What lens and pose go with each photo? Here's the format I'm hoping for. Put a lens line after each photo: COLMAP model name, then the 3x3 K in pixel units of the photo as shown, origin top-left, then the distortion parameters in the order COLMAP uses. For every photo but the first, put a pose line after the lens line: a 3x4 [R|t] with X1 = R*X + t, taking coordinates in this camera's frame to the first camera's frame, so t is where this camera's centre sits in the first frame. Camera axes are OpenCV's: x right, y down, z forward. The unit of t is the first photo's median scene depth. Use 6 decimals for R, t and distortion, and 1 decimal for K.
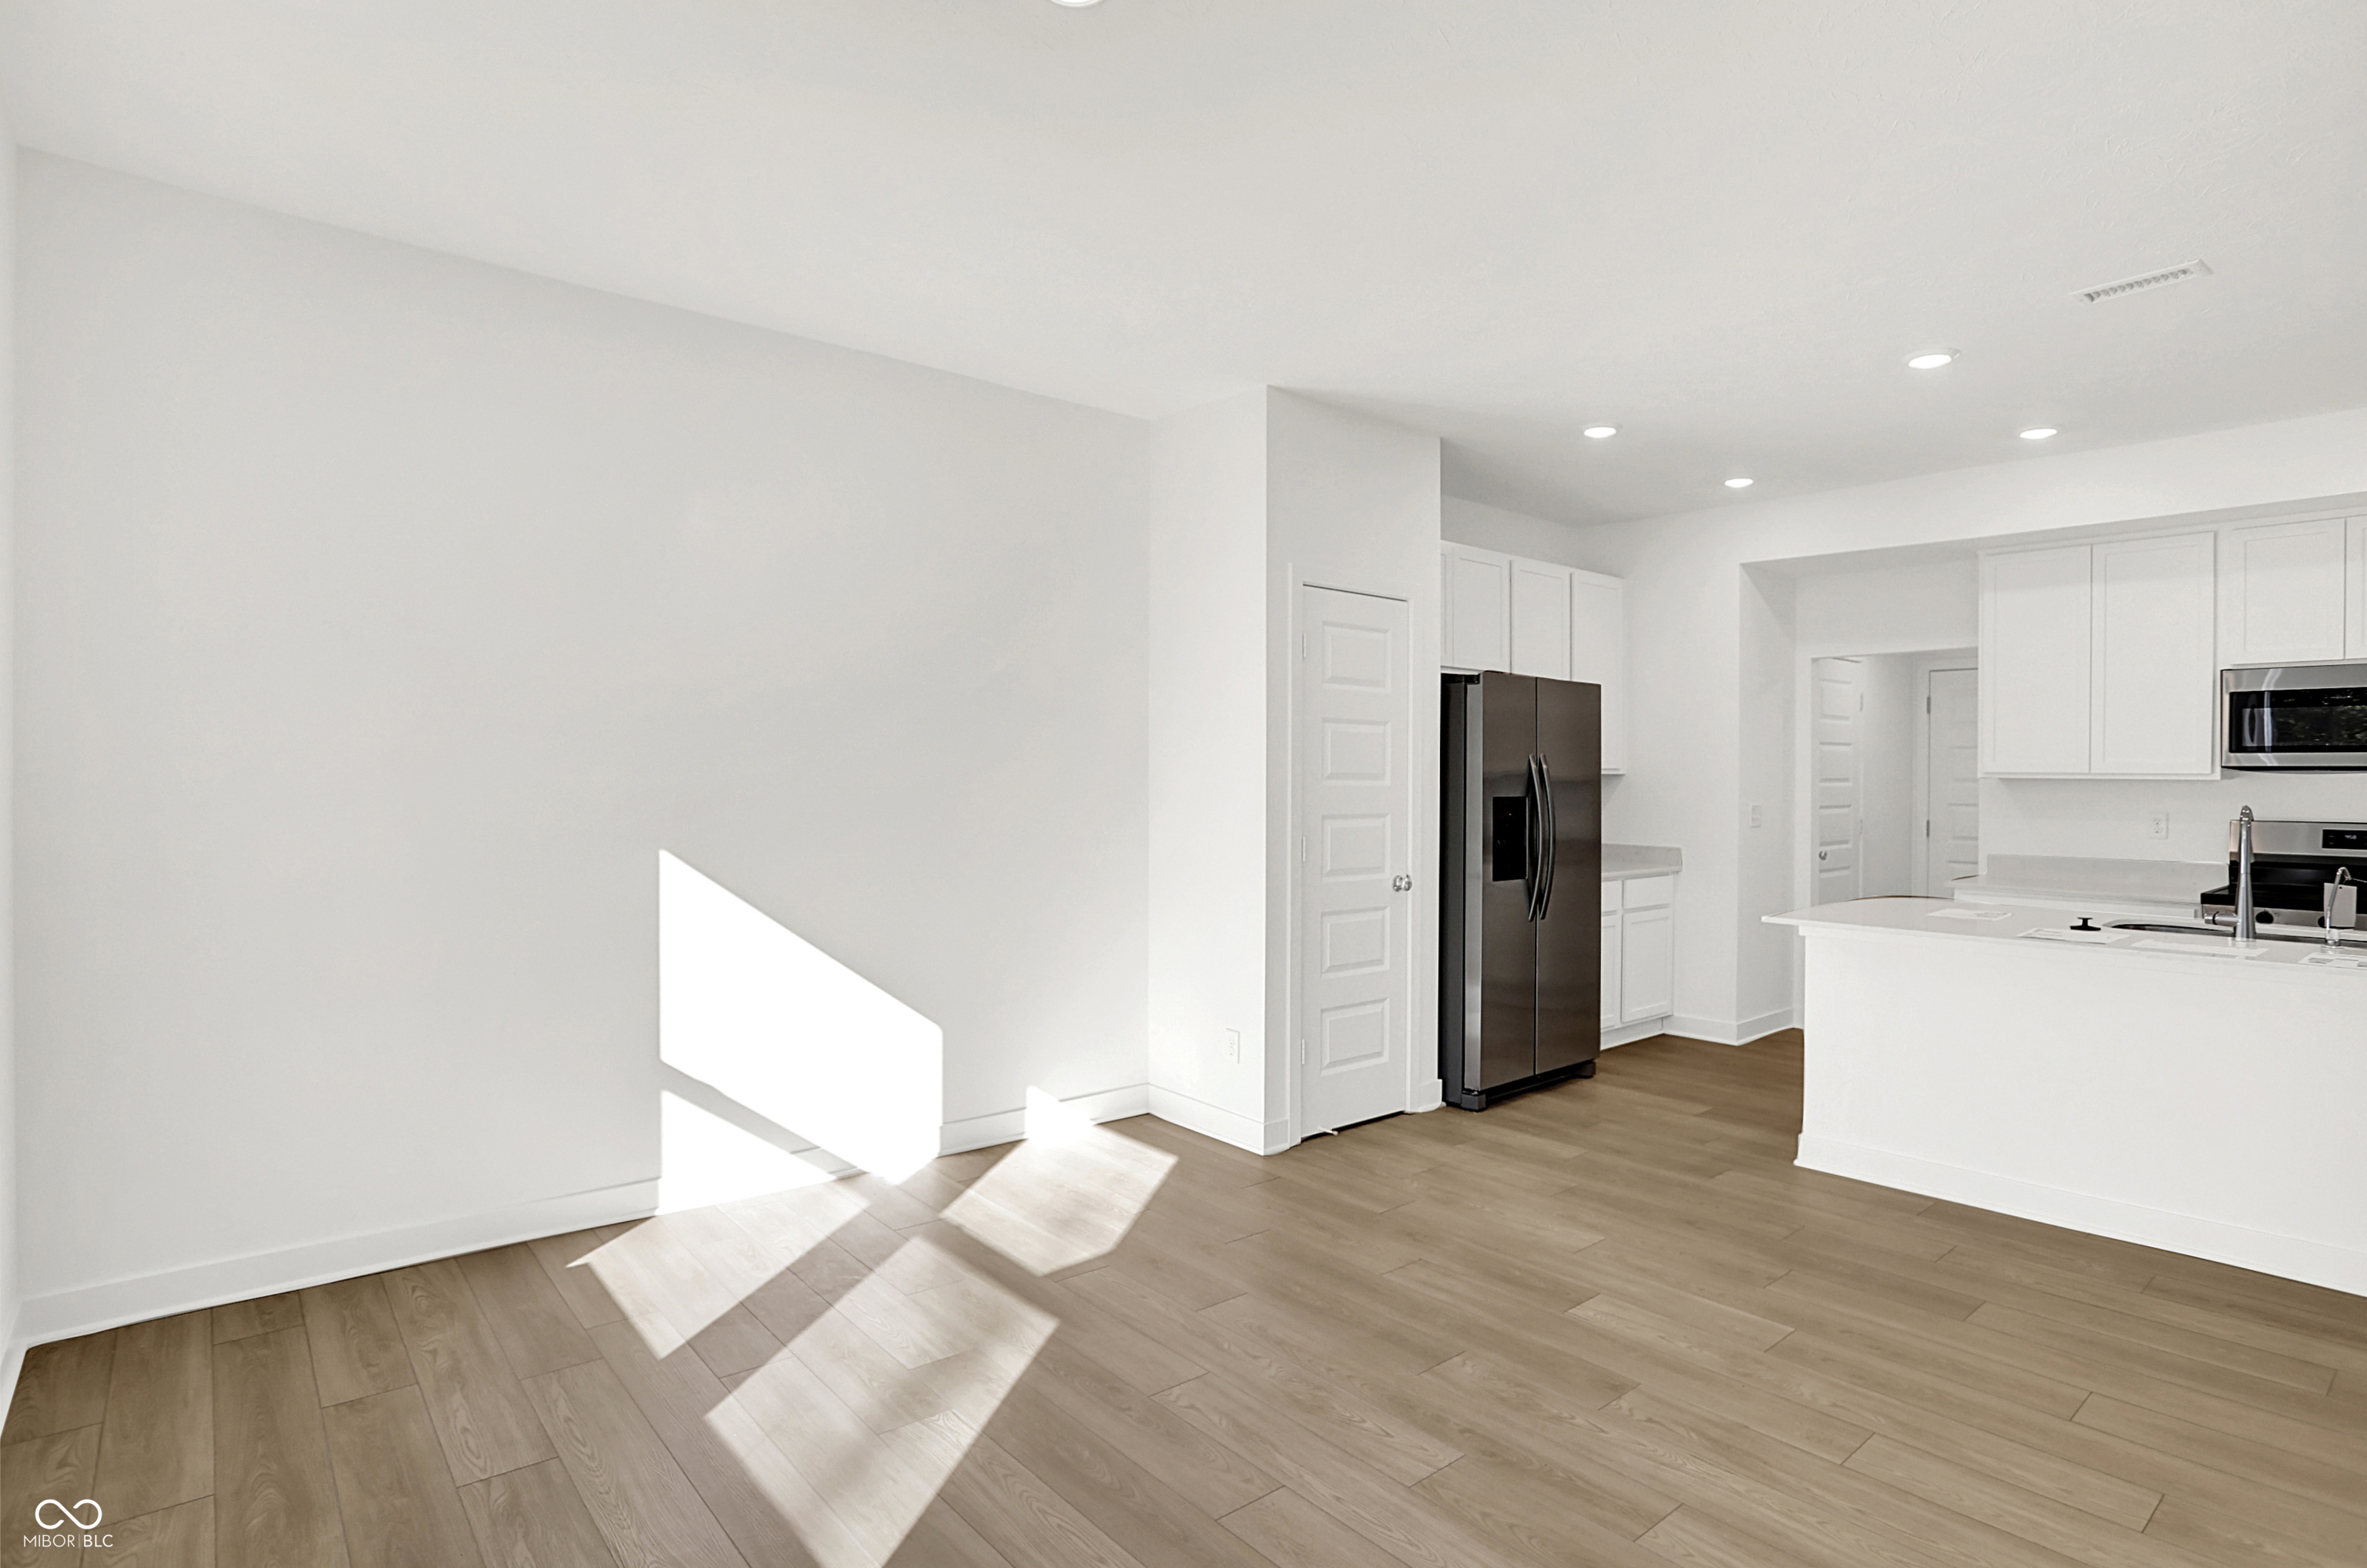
lens RADIAL K [[1181.0, 0, 1139.3], [0, 1181.0, 782.6], [0, 0, 1]] dist [-0.002191, 0.000180]
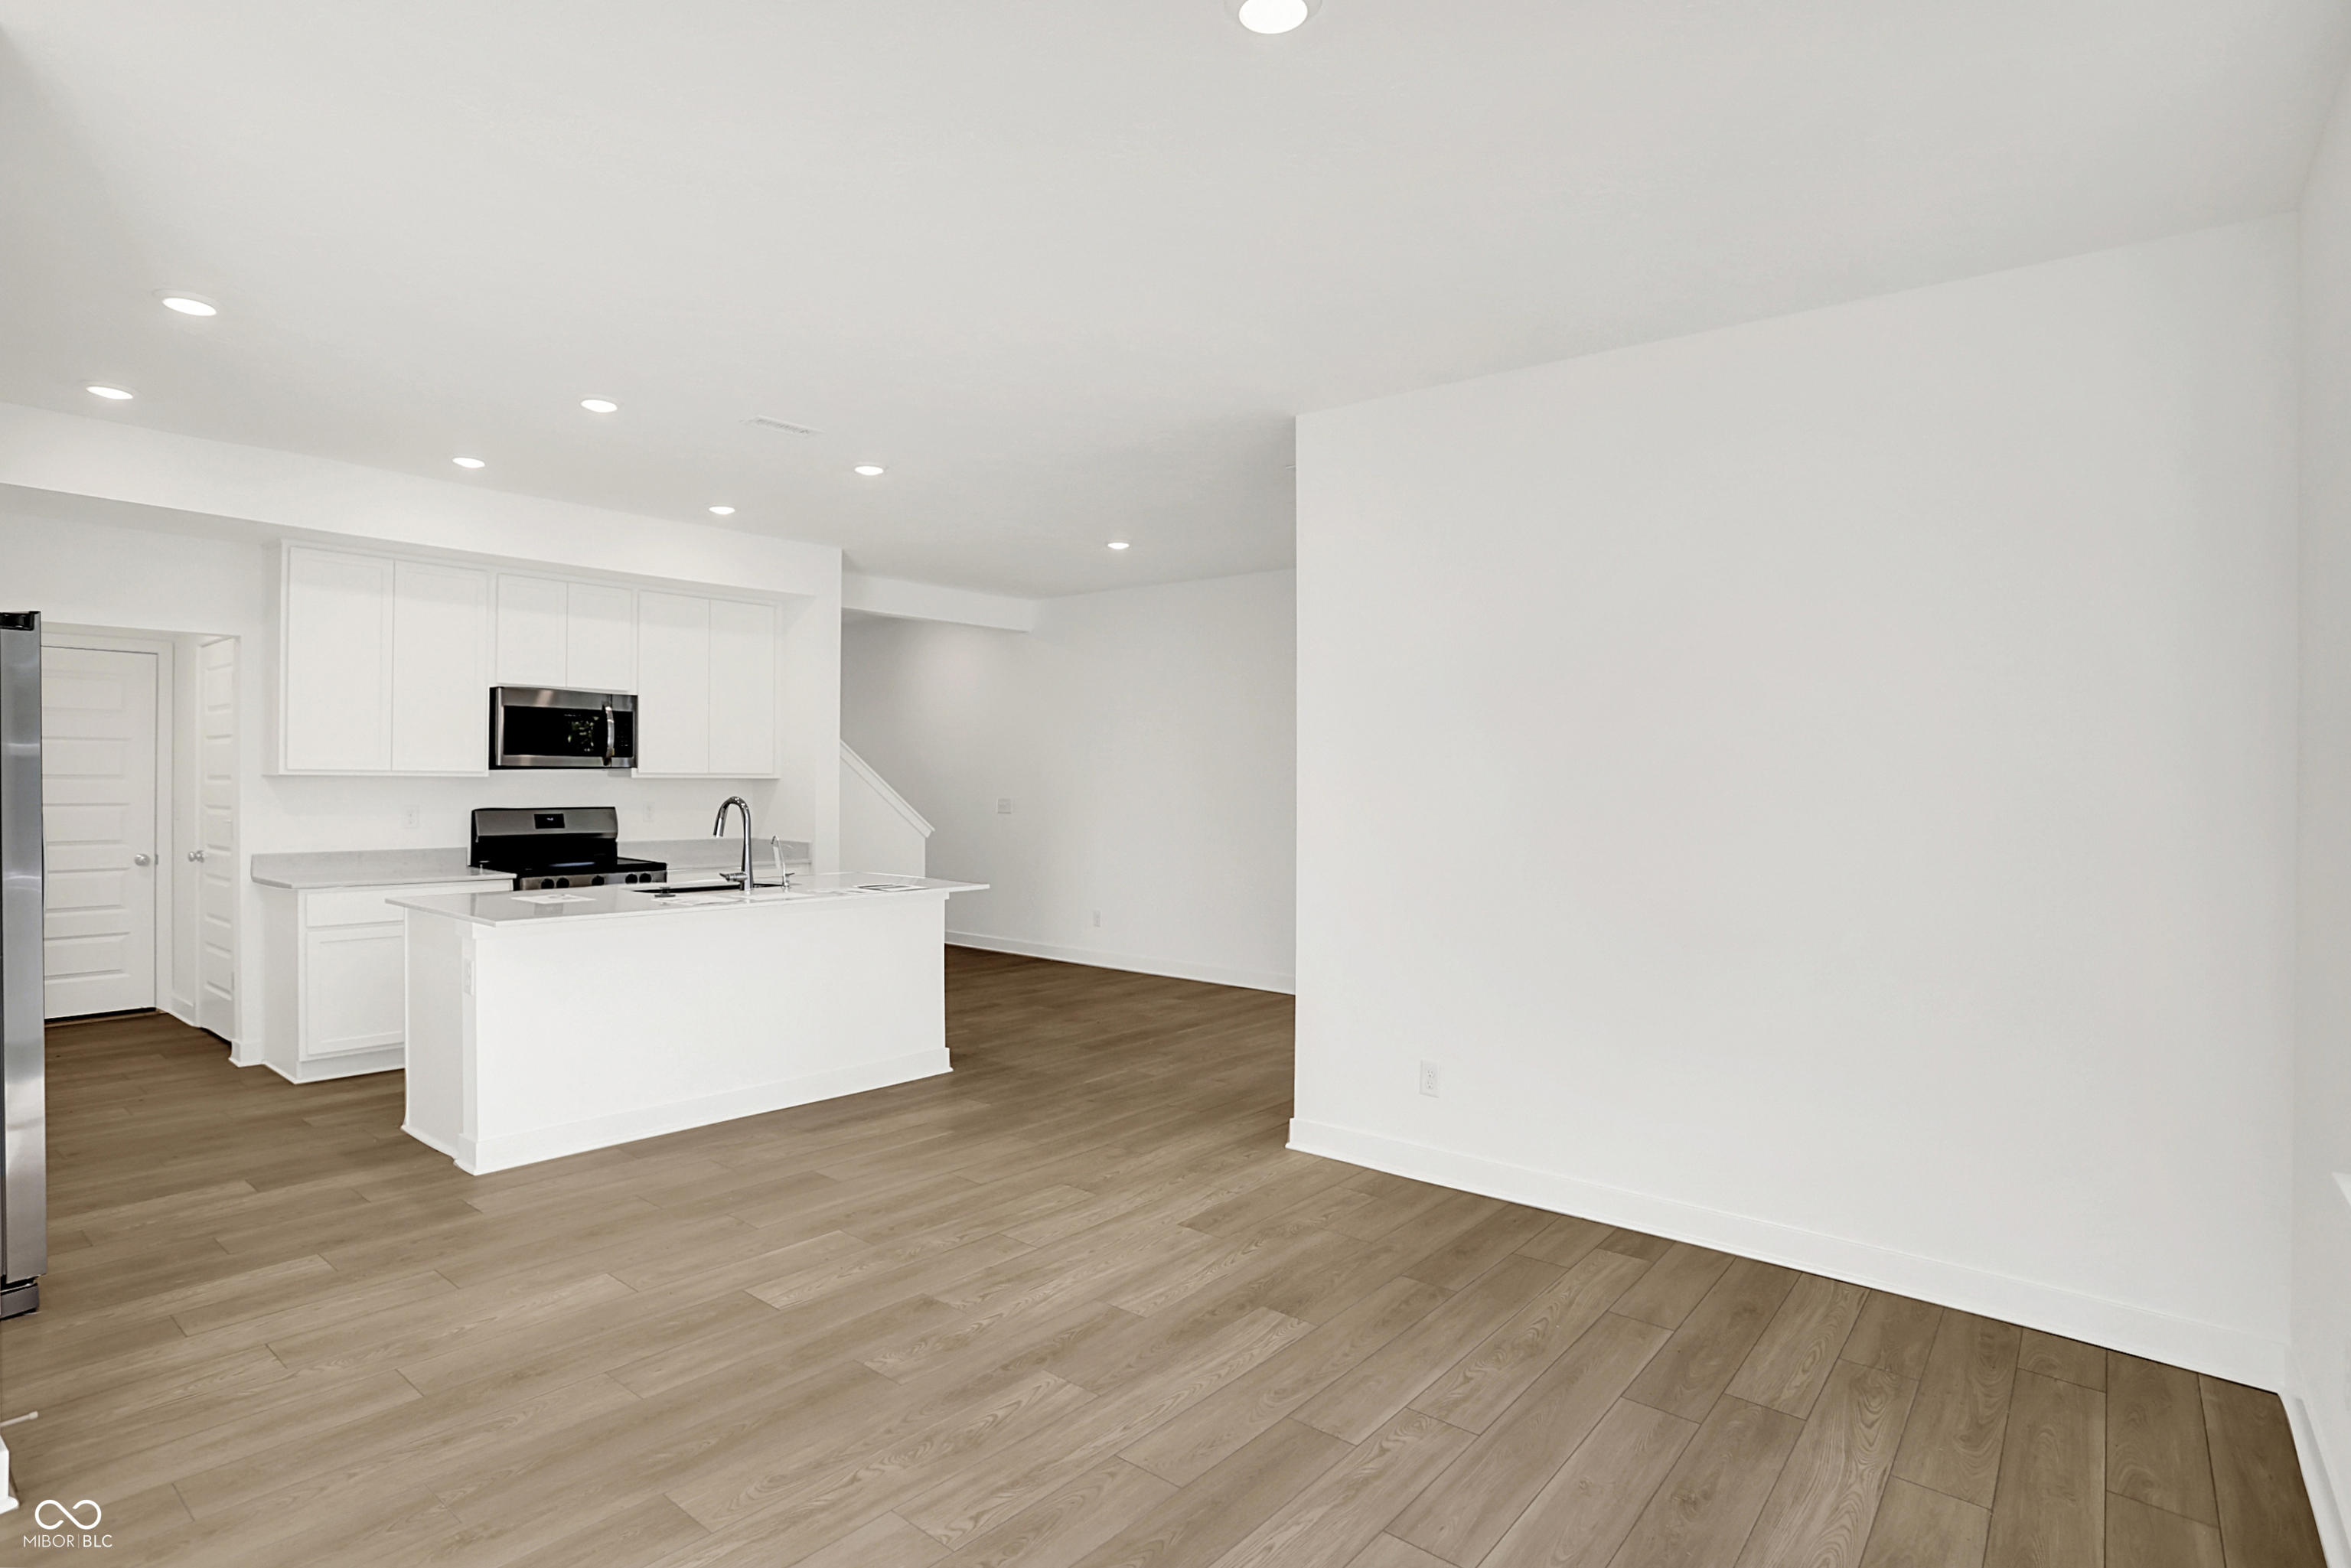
lens RADIAL K [[1227.4, 0, 1175.5], [0, 1227.4, 784.0], [0, 0, 1]] dist [-0.001379, 0.032739]
pose [[-0.210718, 0.012267, 0.977470, -0.673231], [-0.017353, 0.999717, -0.016287, 0.022739], [-0.977393, -0.020394, -0.210446, 0.852126]]
